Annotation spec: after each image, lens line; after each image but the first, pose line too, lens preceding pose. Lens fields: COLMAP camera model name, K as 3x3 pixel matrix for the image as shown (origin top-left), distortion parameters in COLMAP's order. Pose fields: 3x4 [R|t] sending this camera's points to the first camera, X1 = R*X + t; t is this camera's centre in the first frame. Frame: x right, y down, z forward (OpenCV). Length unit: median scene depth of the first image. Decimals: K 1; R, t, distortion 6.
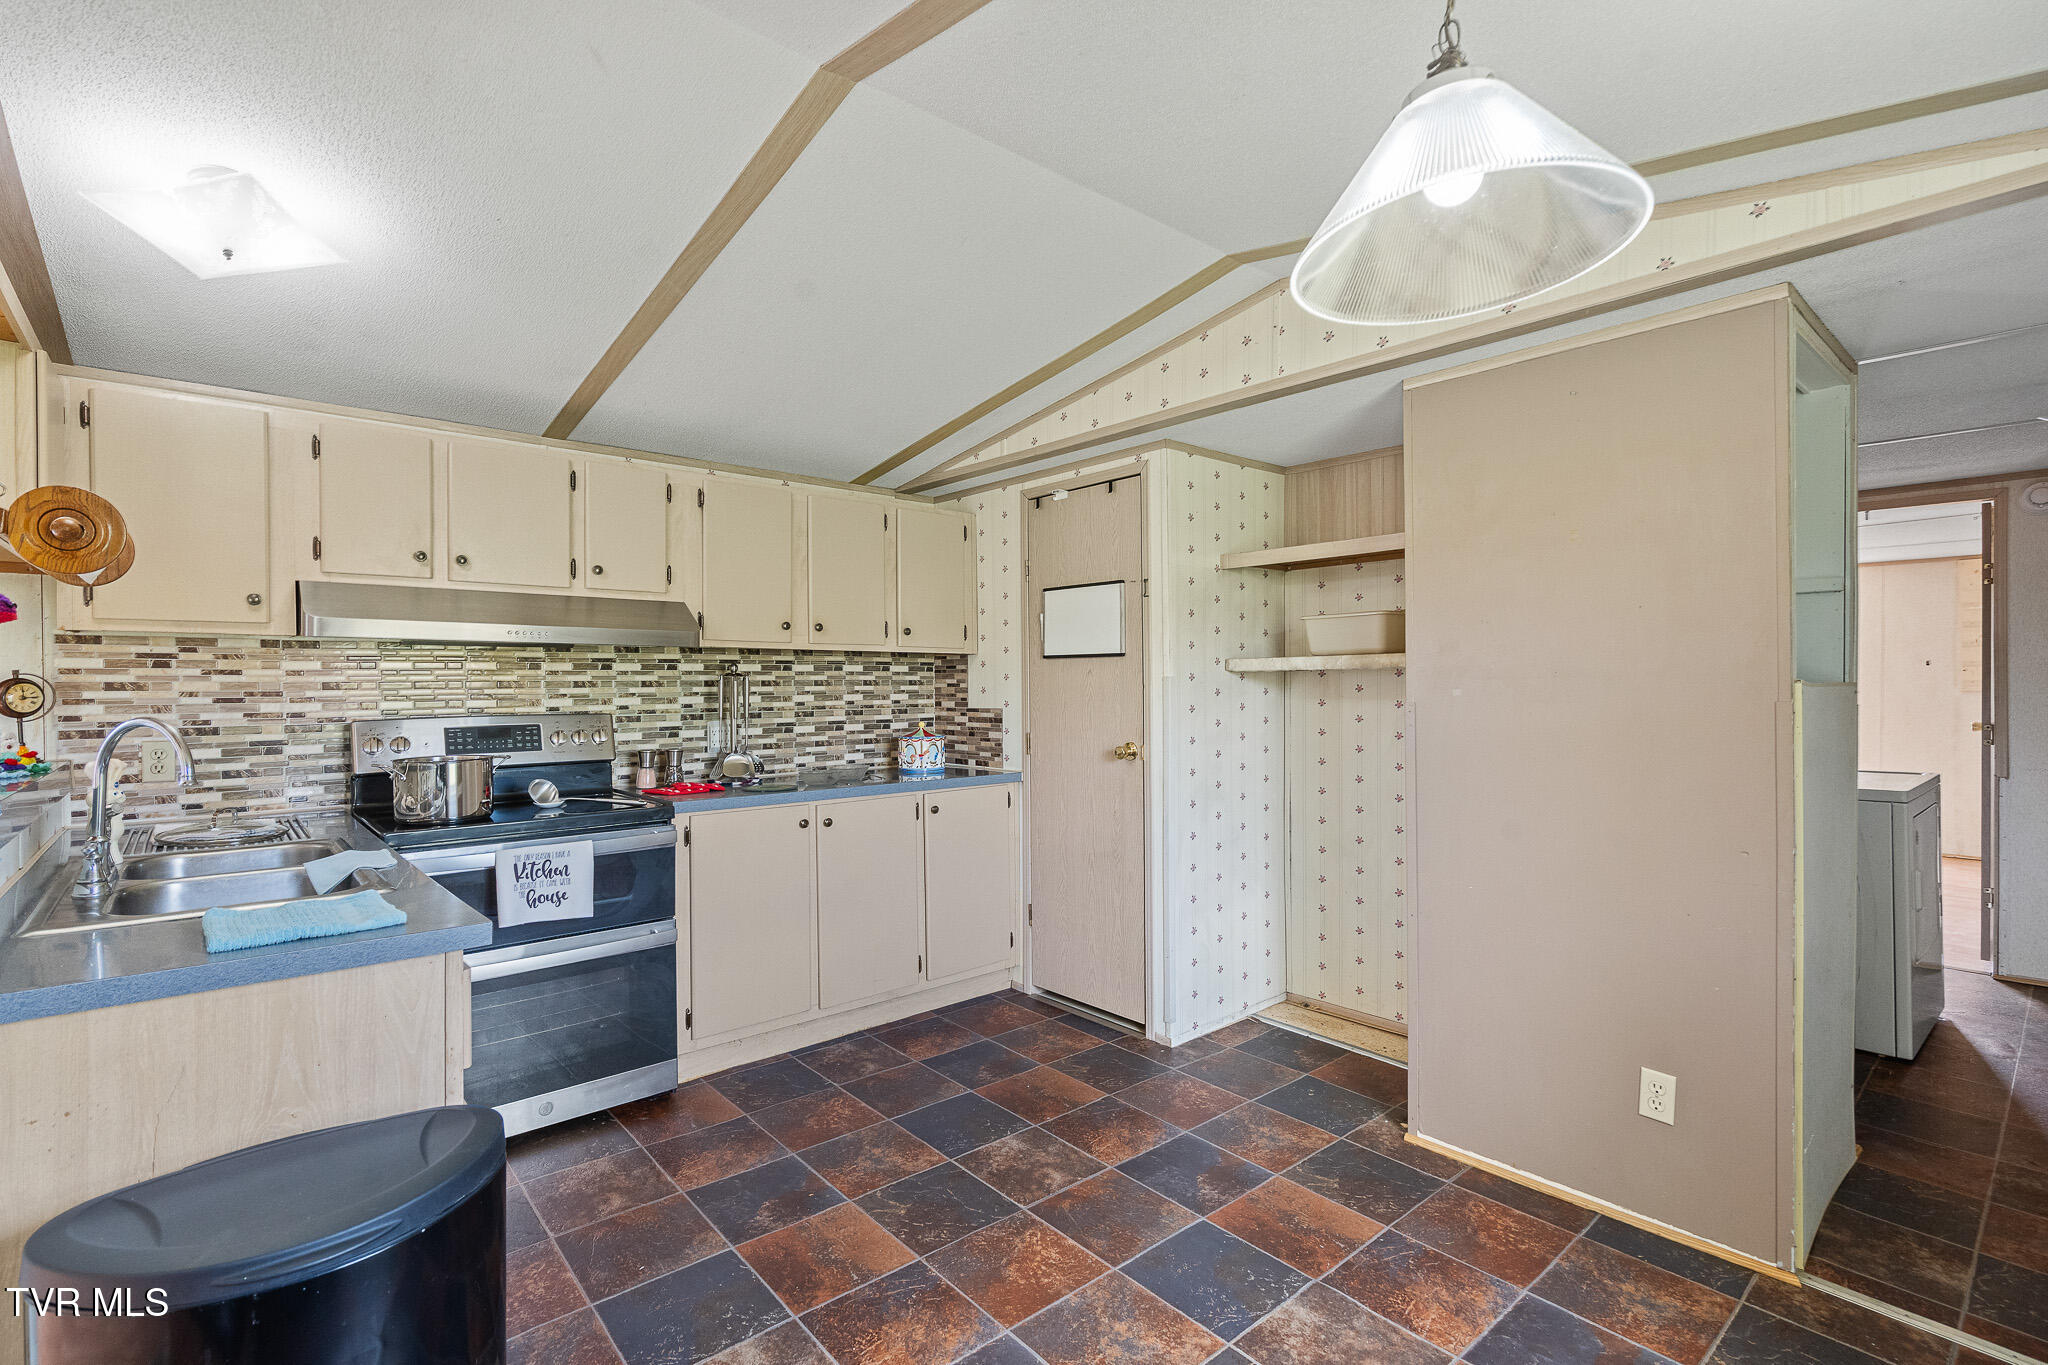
lens RADIAL K [[947.1, 0, 1012.5], [0, 947.1, 677.7], [0, 0, 1]] dist [-0.003011, 0.000762]
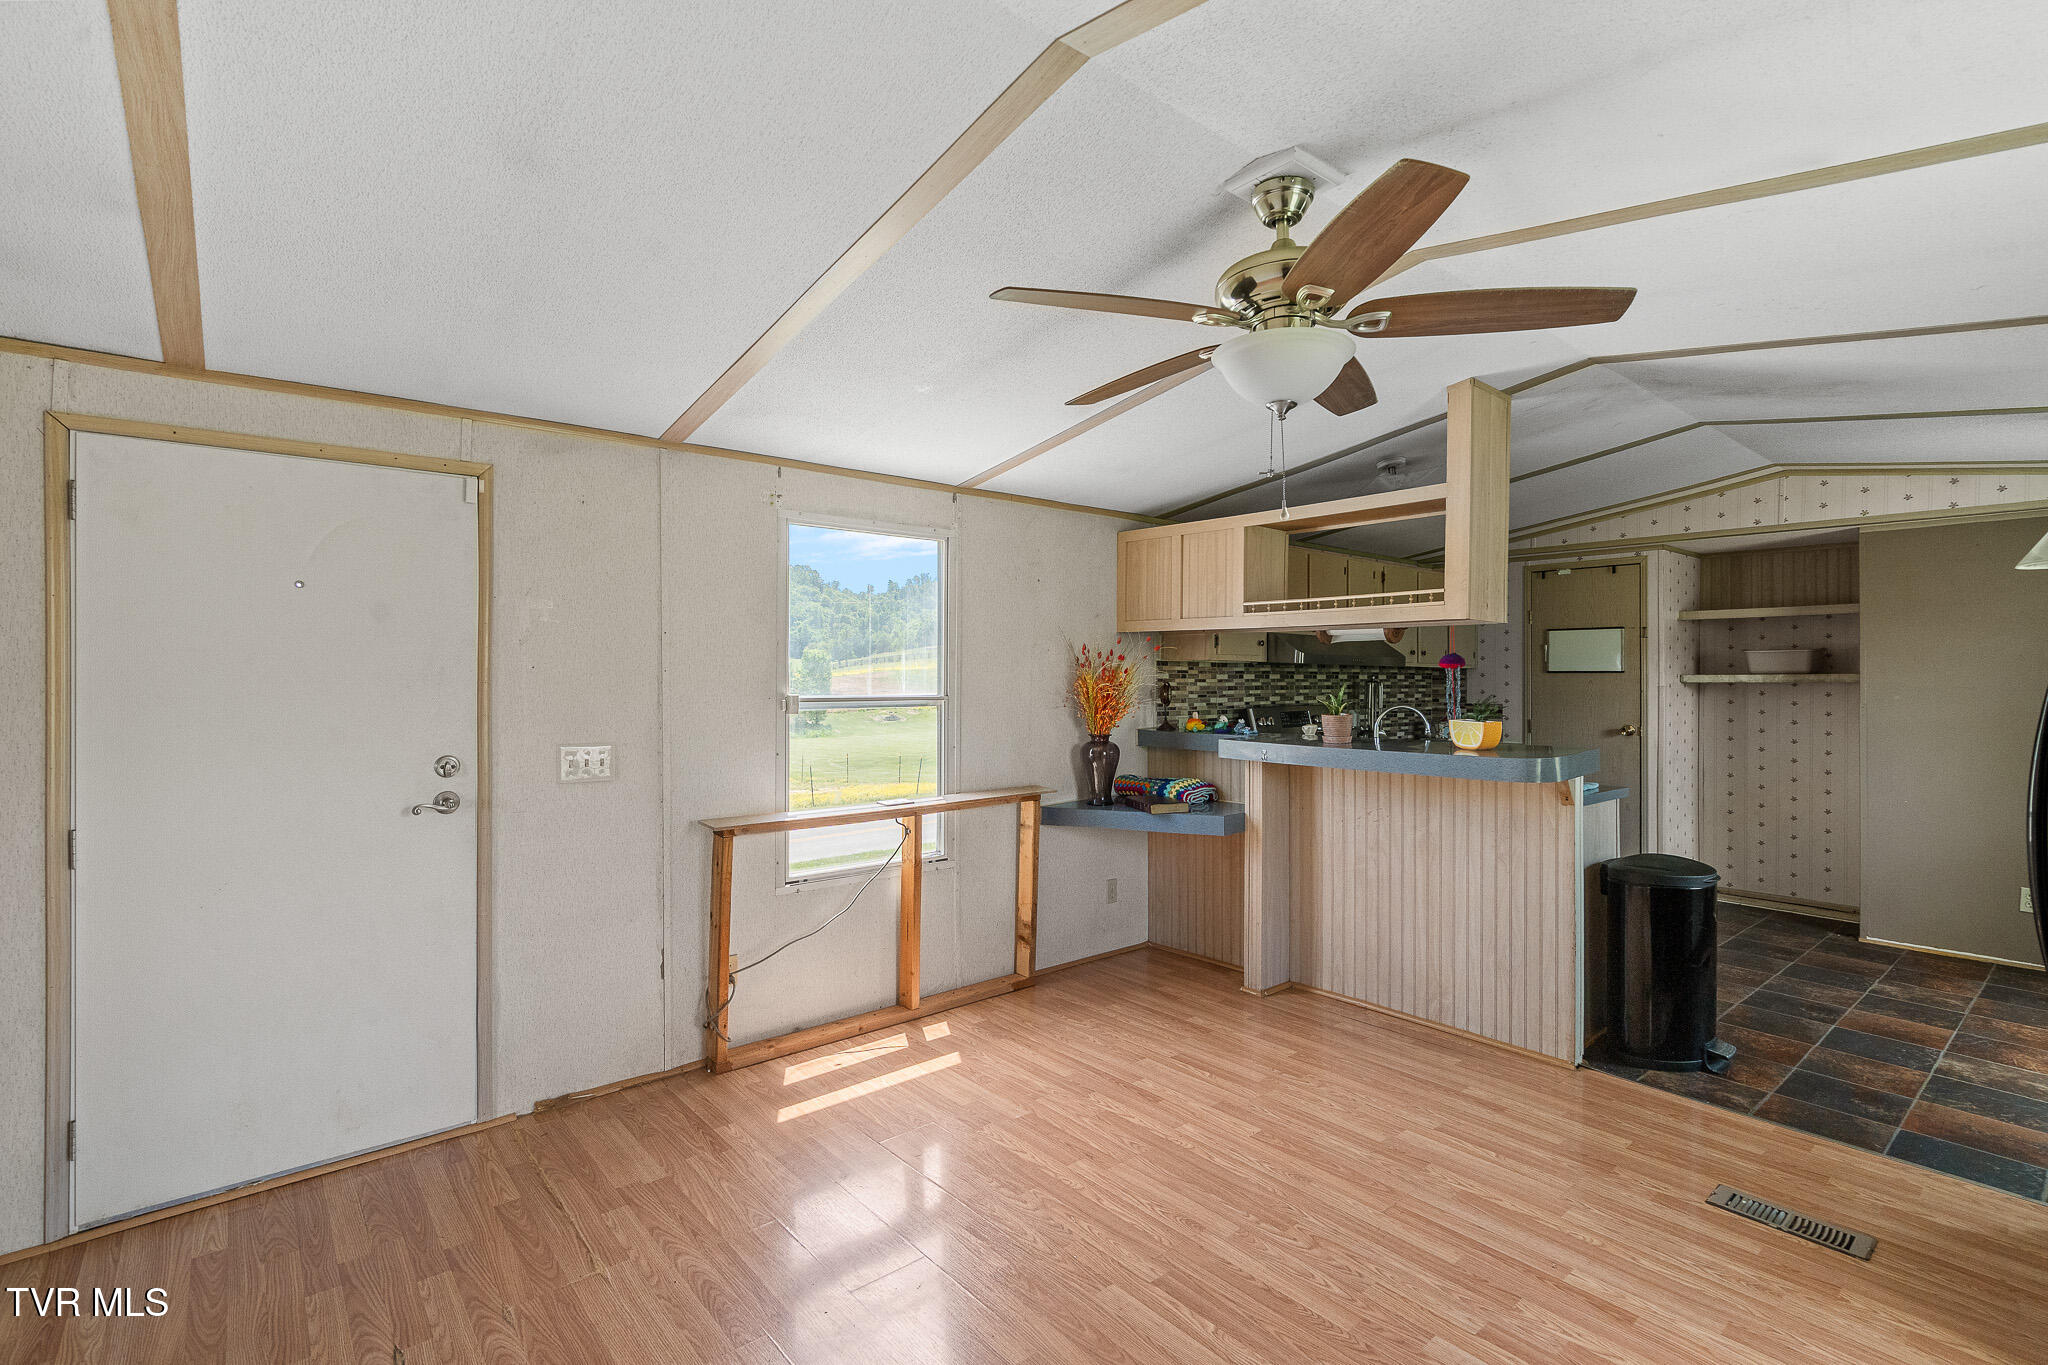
lens RADIAL K [[947.1, 0, 1023.2], [0, 947.1, 679.0], [0, 0, 1]] dist [-0.003011, 0.000762]
pose [[0.999751, 0.006736, -0.021258, -0.910889], [-0.006787, 0.999974, -0.002324, -0.001567], [0.021242, 0.002468, 0.999771, -0.681443]]
